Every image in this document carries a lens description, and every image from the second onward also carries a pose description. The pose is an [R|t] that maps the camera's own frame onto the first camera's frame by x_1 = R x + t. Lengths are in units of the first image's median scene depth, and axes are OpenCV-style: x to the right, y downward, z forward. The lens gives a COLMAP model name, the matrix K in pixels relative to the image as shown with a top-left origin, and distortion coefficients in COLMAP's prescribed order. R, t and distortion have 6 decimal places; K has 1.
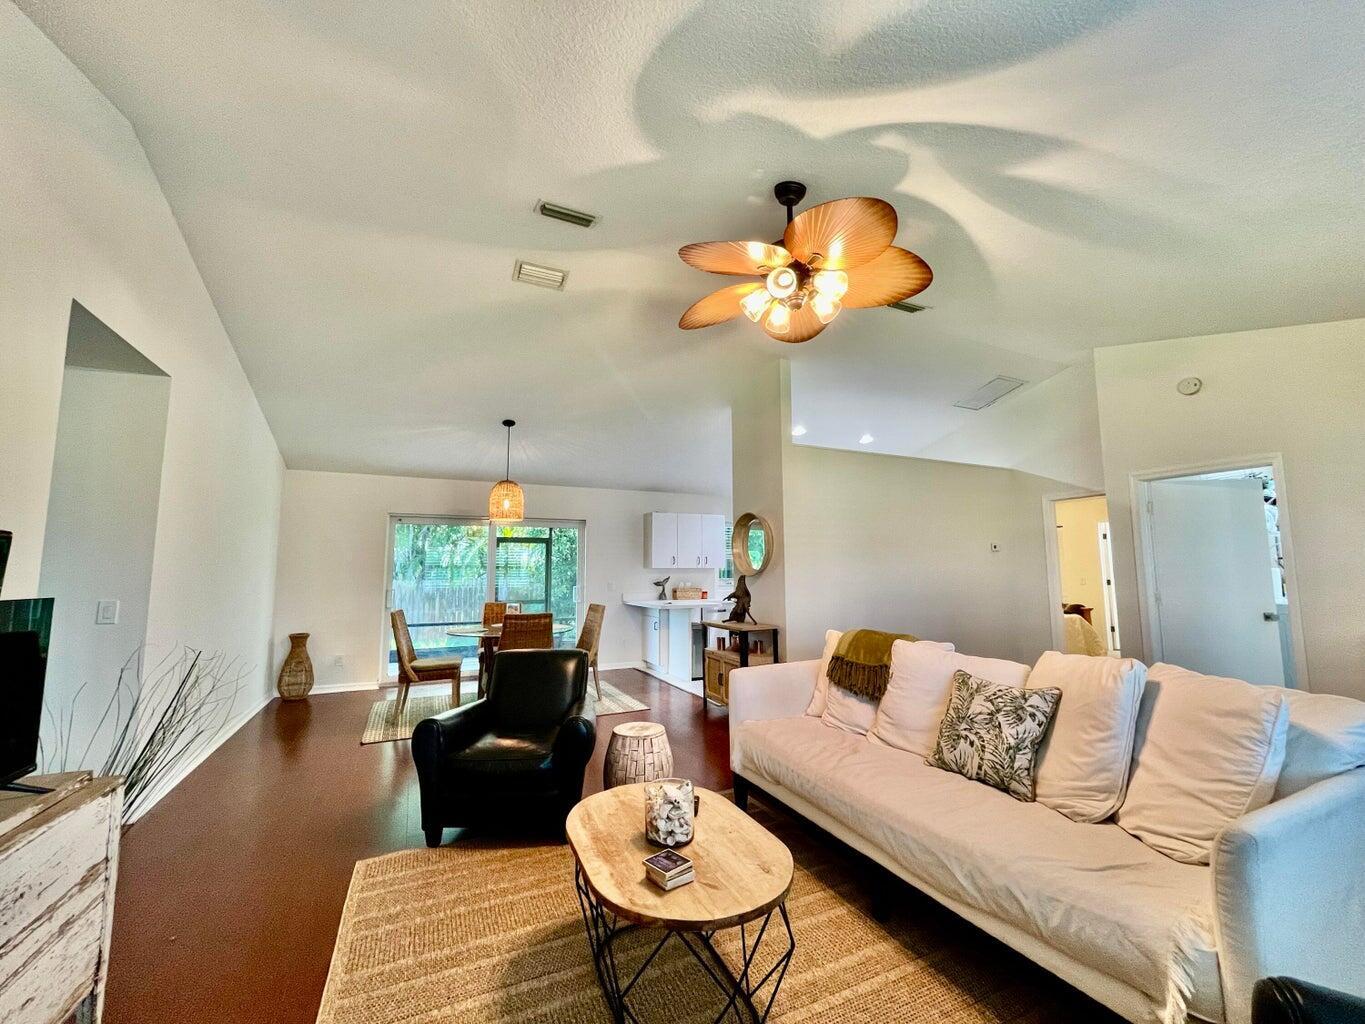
lens RADIAL K [[554.1, 0, 682.5], [0, 554.1, 512.0], [0, 0, 1]] dist [-0.004920, 0.000544]
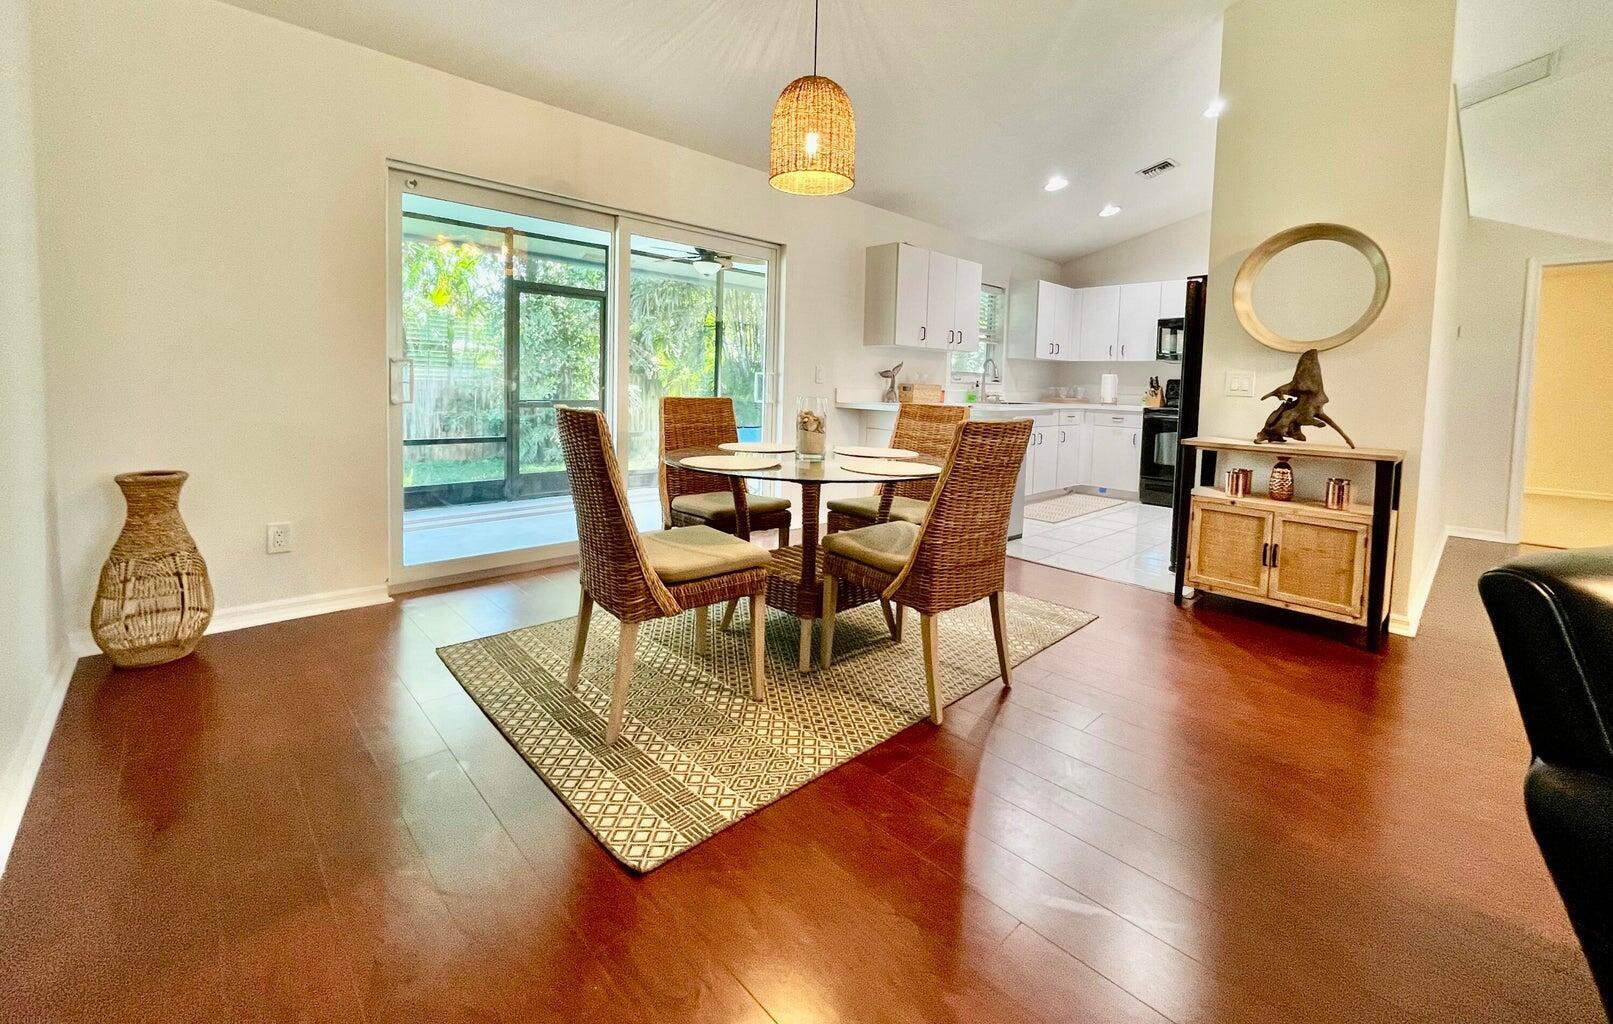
lens RADIAL K [[658.2, 0, 807.2], [0, 658.2, 421.3], [0, 0, 1]] dist [-0.002682, -0.000366]
pose [[0.950299, 0.010598, 0.311160, -0.439924], [-0.063382, 0.985077, 0.160021, 0.100091], [-0.304820, -0.171790, 0.936789, 0.511856]]
